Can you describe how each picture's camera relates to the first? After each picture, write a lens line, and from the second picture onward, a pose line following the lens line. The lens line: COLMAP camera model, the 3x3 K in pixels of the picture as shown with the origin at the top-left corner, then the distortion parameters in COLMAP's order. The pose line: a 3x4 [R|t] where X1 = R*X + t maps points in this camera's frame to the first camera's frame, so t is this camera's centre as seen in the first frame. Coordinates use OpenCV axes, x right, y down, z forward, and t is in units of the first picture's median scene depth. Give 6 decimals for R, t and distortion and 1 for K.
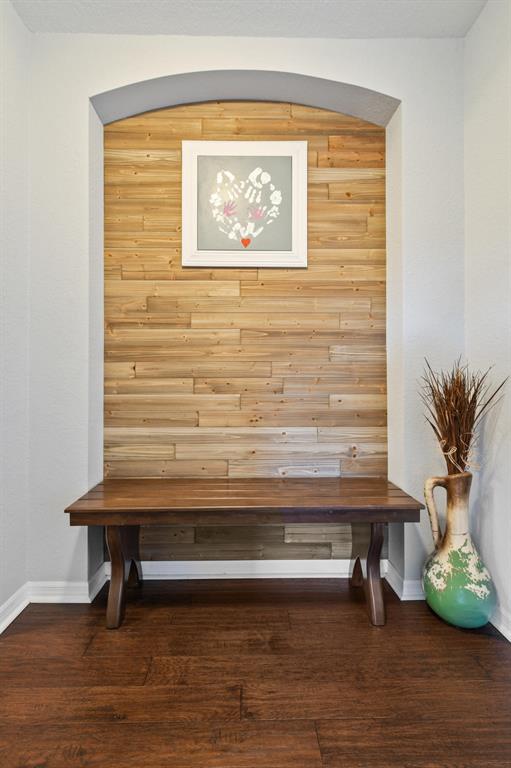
lens RADIAL K [[343.2, 0, 254.4], [0, 343.2, 380.5], [0, 0, 1]] dist [0.001188, 0.000019]
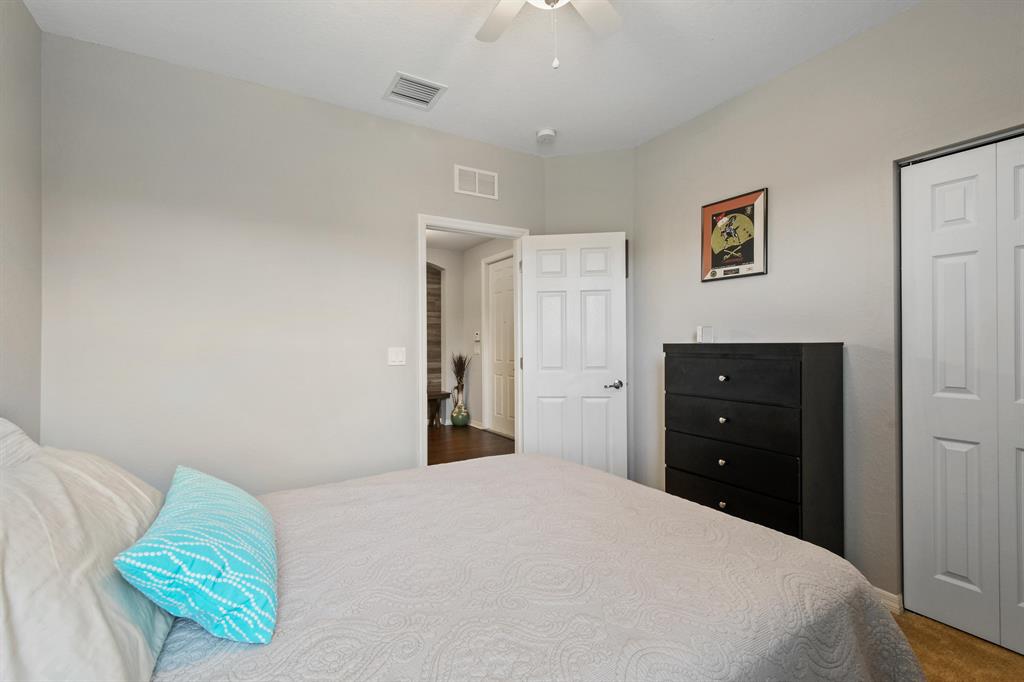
lens RADIAL K [[457.6, 0, 514.5], [0, 457.6, 347.4], [0, 0, 1]] dist [0.001188, 0.000019]
pose [[0.856790, 0.002184, 0.515661, -1.109005], [-0.002532, 0.999997, -0.000028, -0.088025], [-0.515660, -0.001281, 0.856792, -2.718032]]
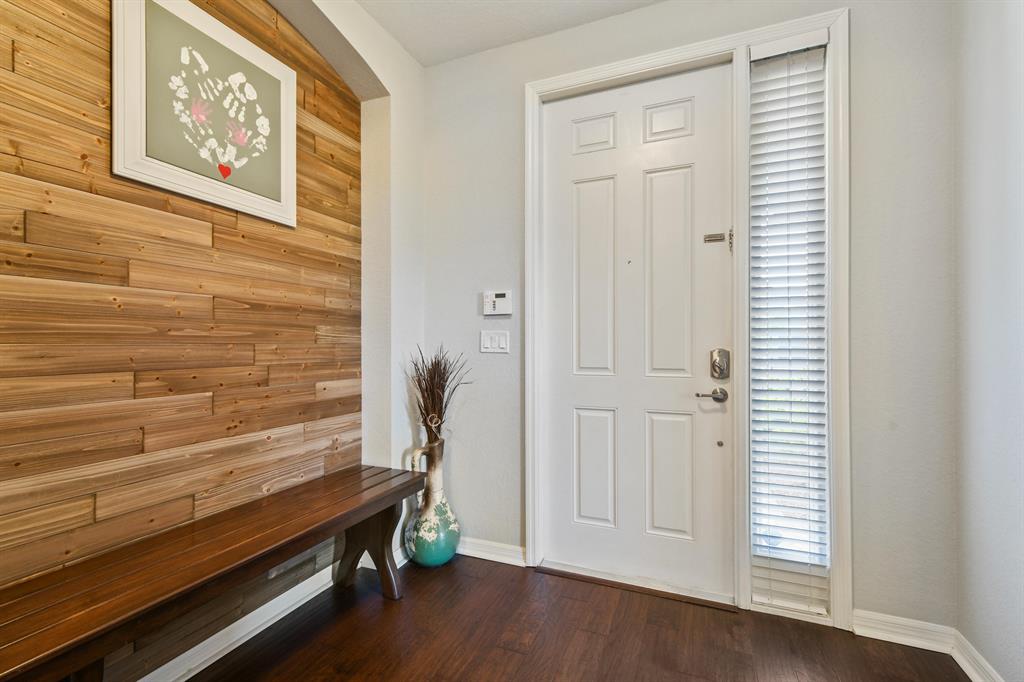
lens RADIAL K [[457.6, 0, 514.5], [0, 457.6, 347.4], [0, 0, 1]] dist [0.001188, 0.000019]
pose [[0.387484, -0.002088, 0.921874, -0.643867], [-0.003955, 0.999984, 0.003927, -0.053356], [-0.921868, -0.005167, 0.387470, 0.102288]]
